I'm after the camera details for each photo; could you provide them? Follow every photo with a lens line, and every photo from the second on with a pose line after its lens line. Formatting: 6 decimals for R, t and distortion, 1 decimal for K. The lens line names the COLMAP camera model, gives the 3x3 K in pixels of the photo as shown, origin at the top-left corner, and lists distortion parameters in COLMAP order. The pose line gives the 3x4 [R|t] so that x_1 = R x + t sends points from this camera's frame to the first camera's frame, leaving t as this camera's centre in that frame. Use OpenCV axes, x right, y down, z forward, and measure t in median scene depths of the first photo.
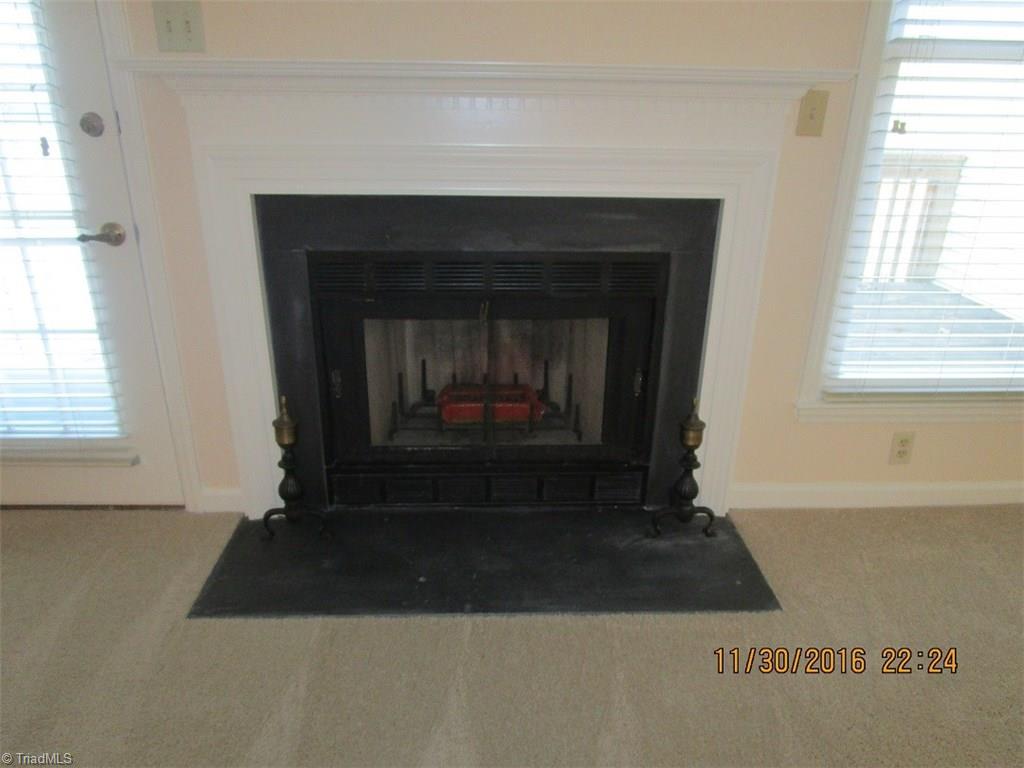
lens RADIAL K [[735.8, 0, 512.7], [0, 735.8, 386.4], [0, 0, 1]] dist [-0.021661, 0.017474]
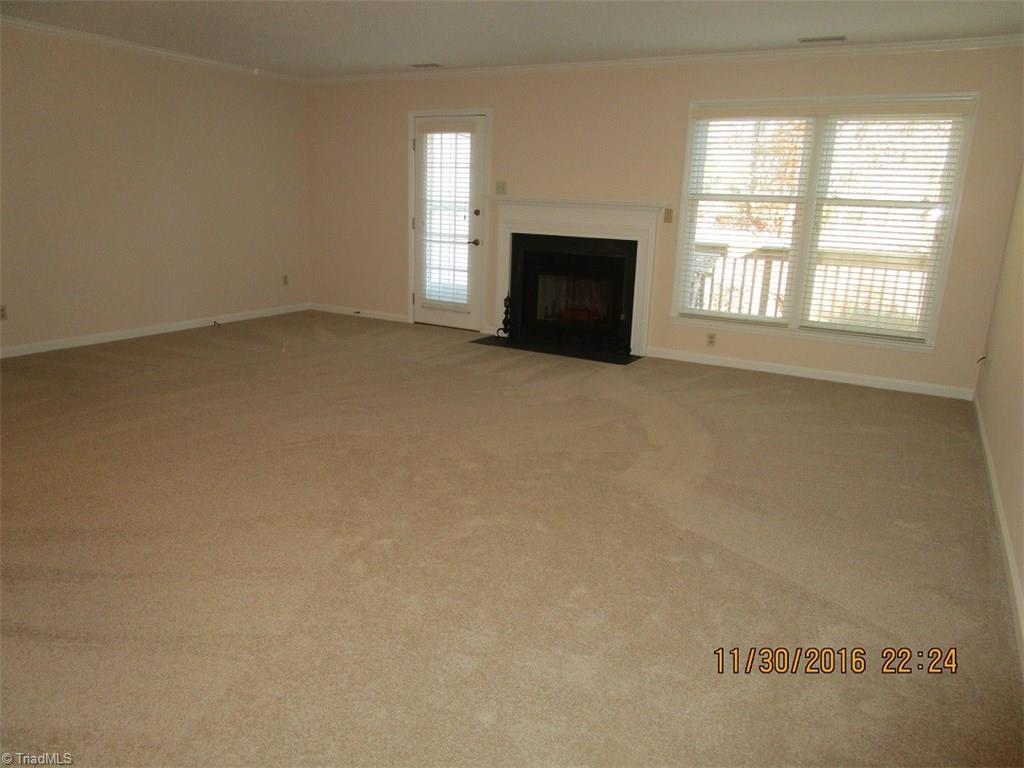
lens RADIAL K [[735.8, 0, 510.4], [0, 735.8, 384.0], [0, 0, 1]] dist [-0.021661, 0.017474]
pose [[0.854506, 0.144439, -0.498956, 1.480565], [-0.217156, 0.971929, -0.090543, 0.750458], [0.471871, 0.185720, 0.861885, -1.874873]]
